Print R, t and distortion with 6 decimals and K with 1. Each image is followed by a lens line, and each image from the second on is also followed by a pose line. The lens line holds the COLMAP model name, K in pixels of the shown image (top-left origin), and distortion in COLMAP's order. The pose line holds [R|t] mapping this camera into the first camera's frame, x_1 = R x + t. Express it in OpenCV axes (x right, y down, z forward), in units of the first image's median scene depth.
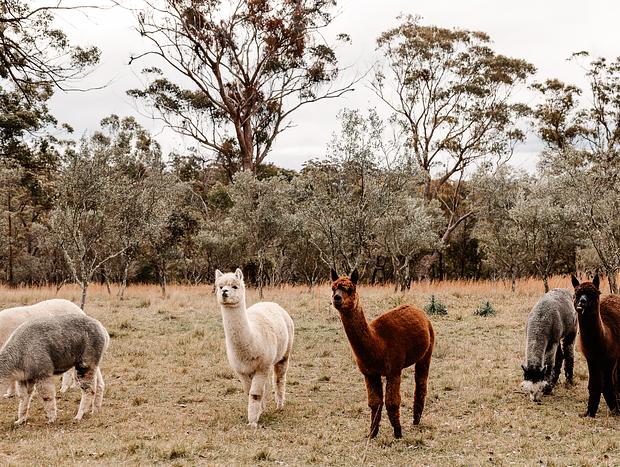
lens RADIAL K [[1224.9, 0, 310.0], [0, 1224.9, 233.5], [0, 0, 1]] dist [0.193747, 0.126393]
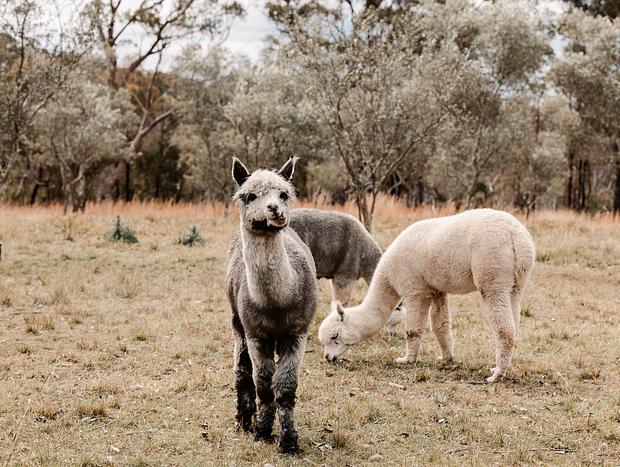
lens RADIAL K [[1928.7, 0, 310.0], [0, 1928.7, 233.5], [0, 0, 1]] dist [0.350148, 0.277653]
pose [[0.981445, 0.024991, 0.190109, -0.004982], [-0.039803, 0.996427, 0.074494, -0.032931], [-0.187568, -0.080679, 0.978933, -0.145469]]
